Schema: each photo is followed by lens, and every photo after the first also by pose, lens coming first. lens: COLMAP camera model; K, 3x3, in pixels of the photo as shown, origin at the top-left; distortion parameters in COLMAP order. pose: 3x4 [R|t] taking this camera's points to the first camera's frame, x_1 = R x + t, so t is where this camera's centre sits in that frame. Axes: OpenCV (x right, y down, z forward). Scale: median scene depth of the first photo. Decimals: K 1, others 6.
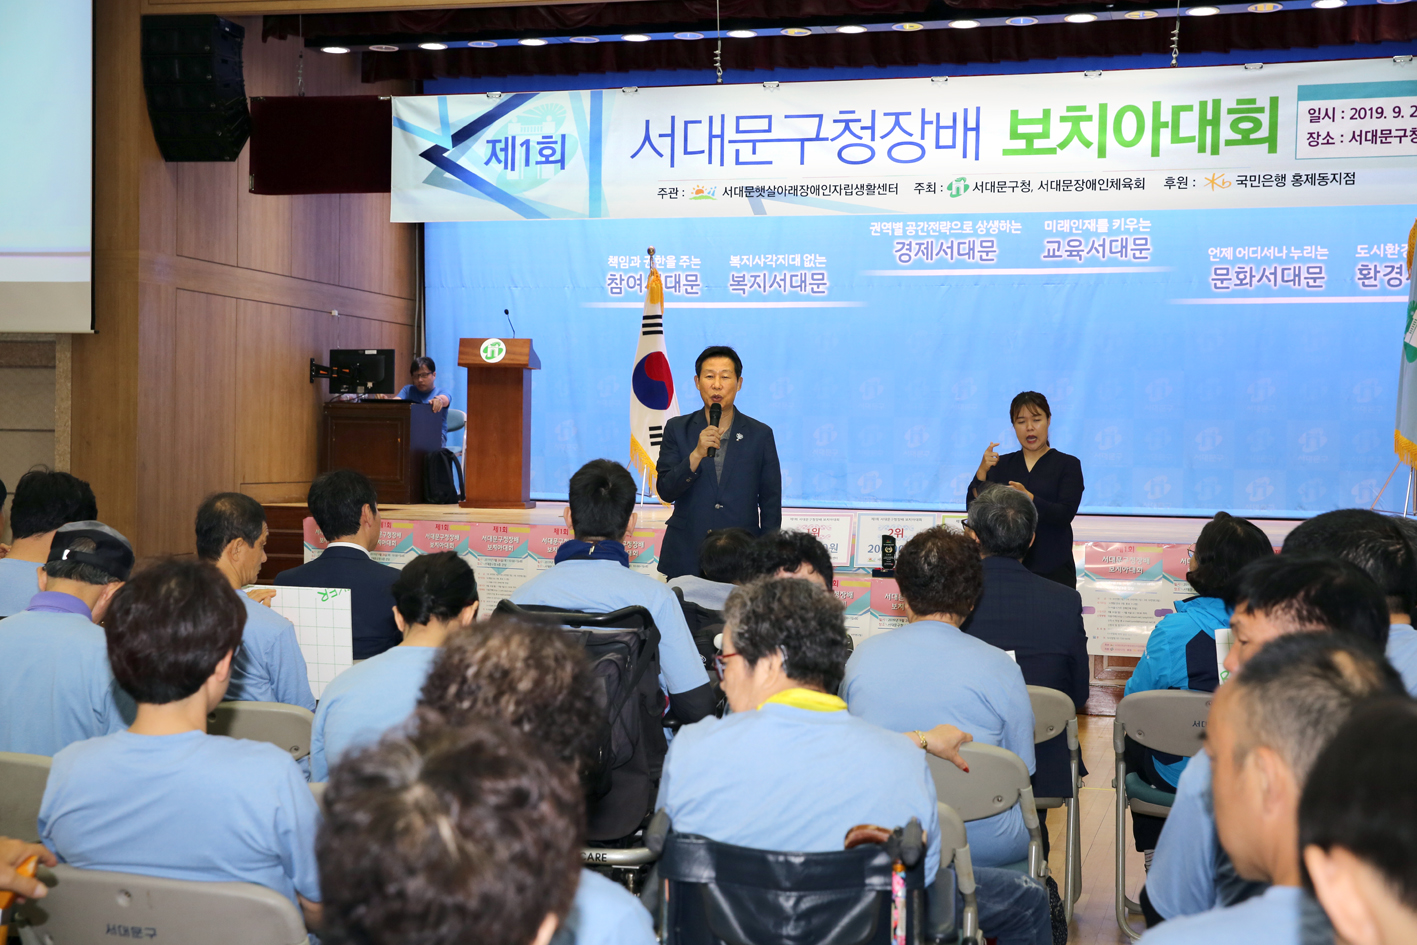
lens RADIAL K [[1993.7, 0, 708.5], [0, 1993.7, 472.5], [0, 0, 1]] dist [0.098097, 0.125742]
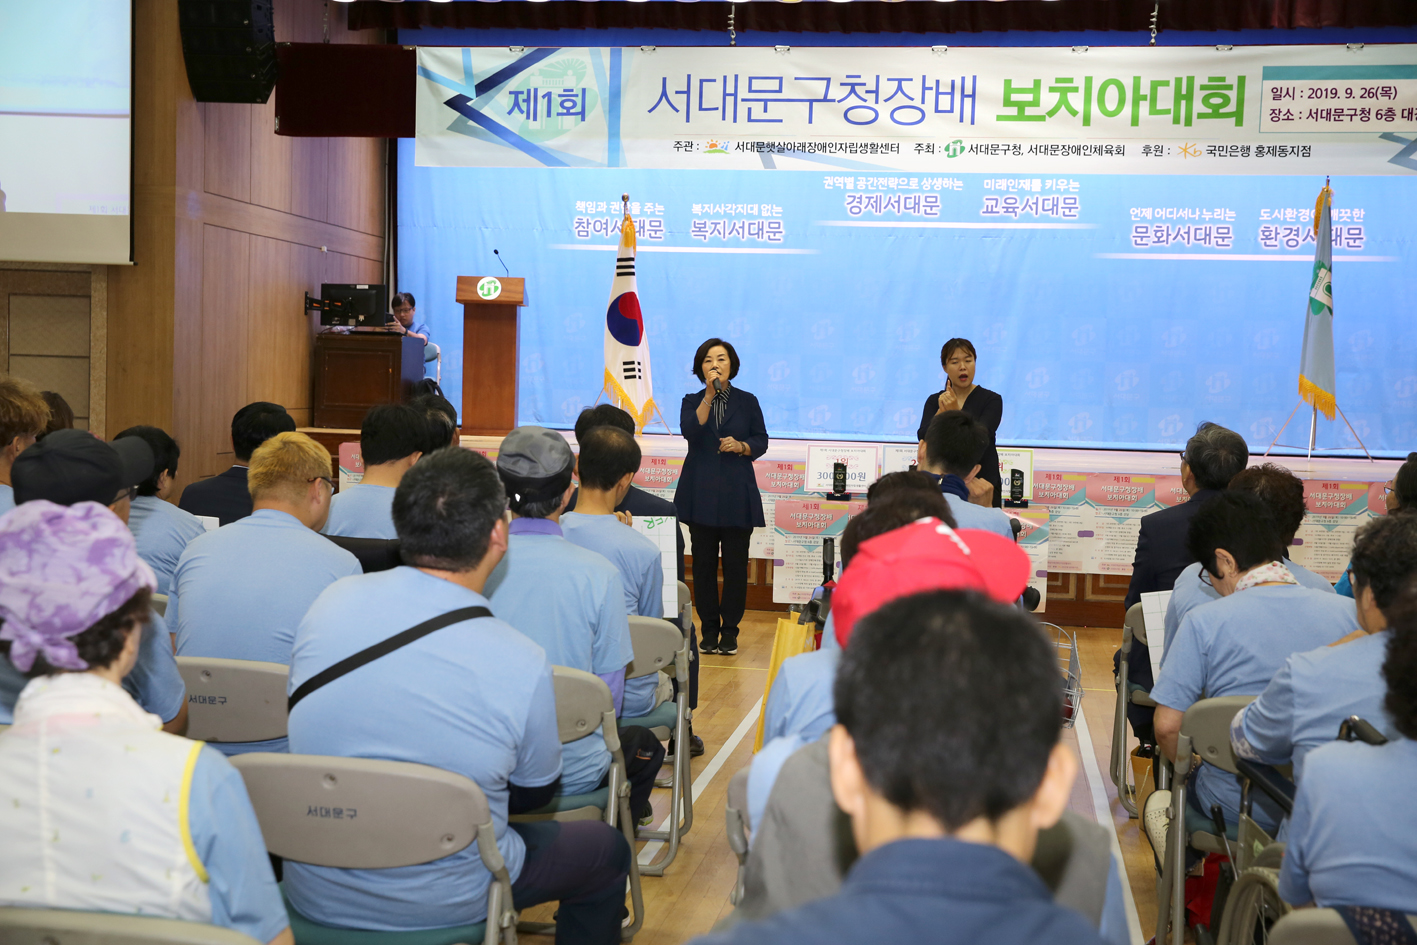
lens RADIAL K [[1852.5, 0, 708.5], [0, 1852.5, 472.5], [0, 0, 1]] dist [0.075578, 0.109907]
pose [[0.993272, 0.008091, 0.115520, -0.117057], [-0.012564, 0.999197, 0.038045, -0.001965], [-0.115120, -0.039240, 0.992576, -0.004441]]
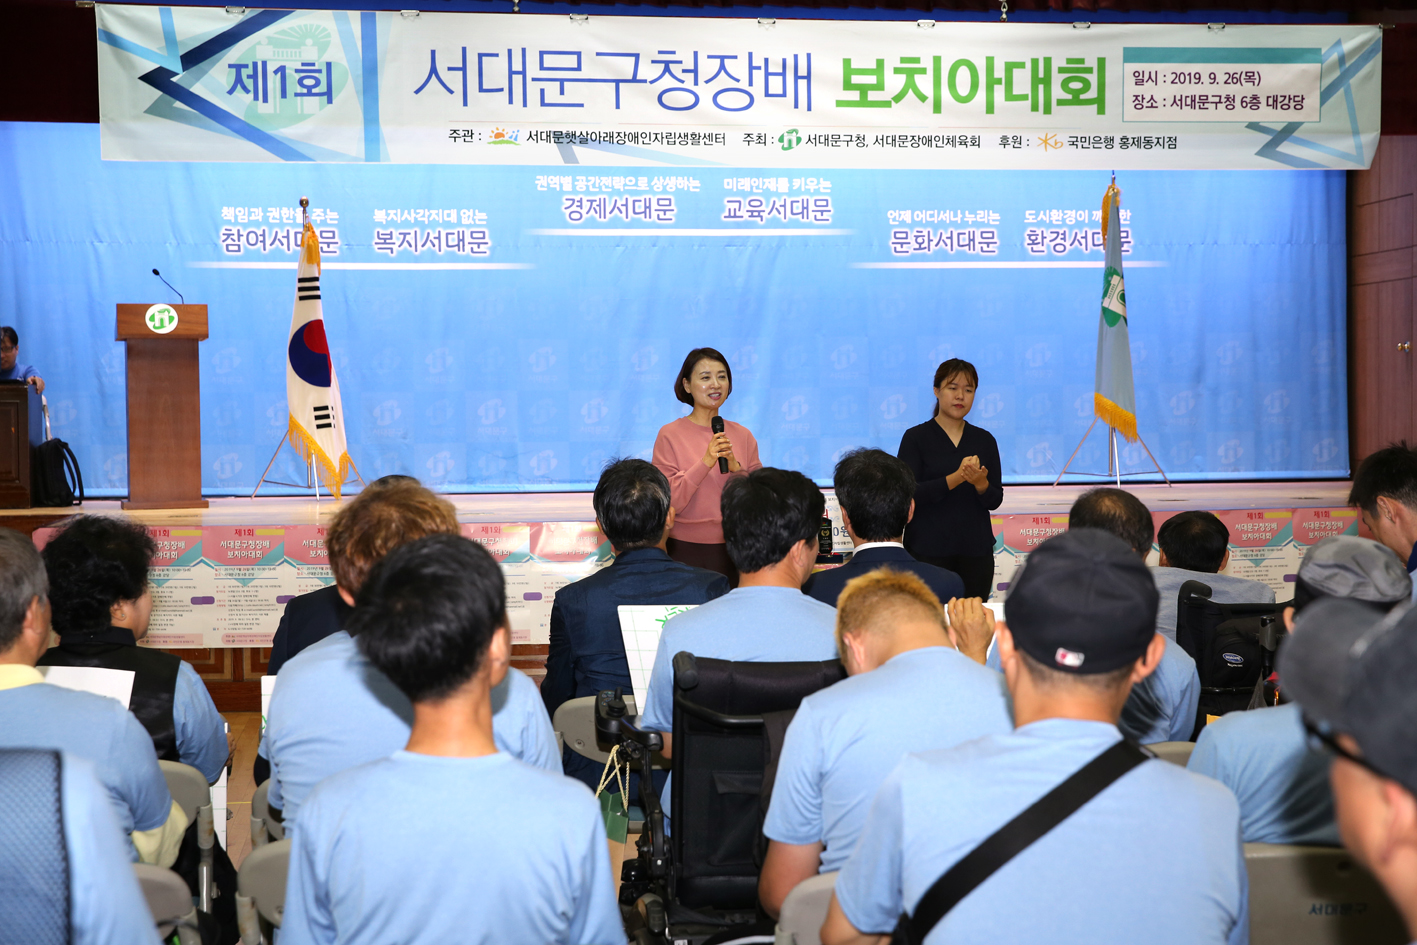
lens RADIAL K [[2112.3, 0, 708.5], [0, 2112.3, 472.5], [0, 0, 1]] dist [0.109737, 0.172325]
pose [[0.913512, -0.035507, 0.405260, -0.290623], [0.031057, 0.999363, 0.017553, -0.006285], [-0.405625, -0.003449, 0.914033, 0.109111]]
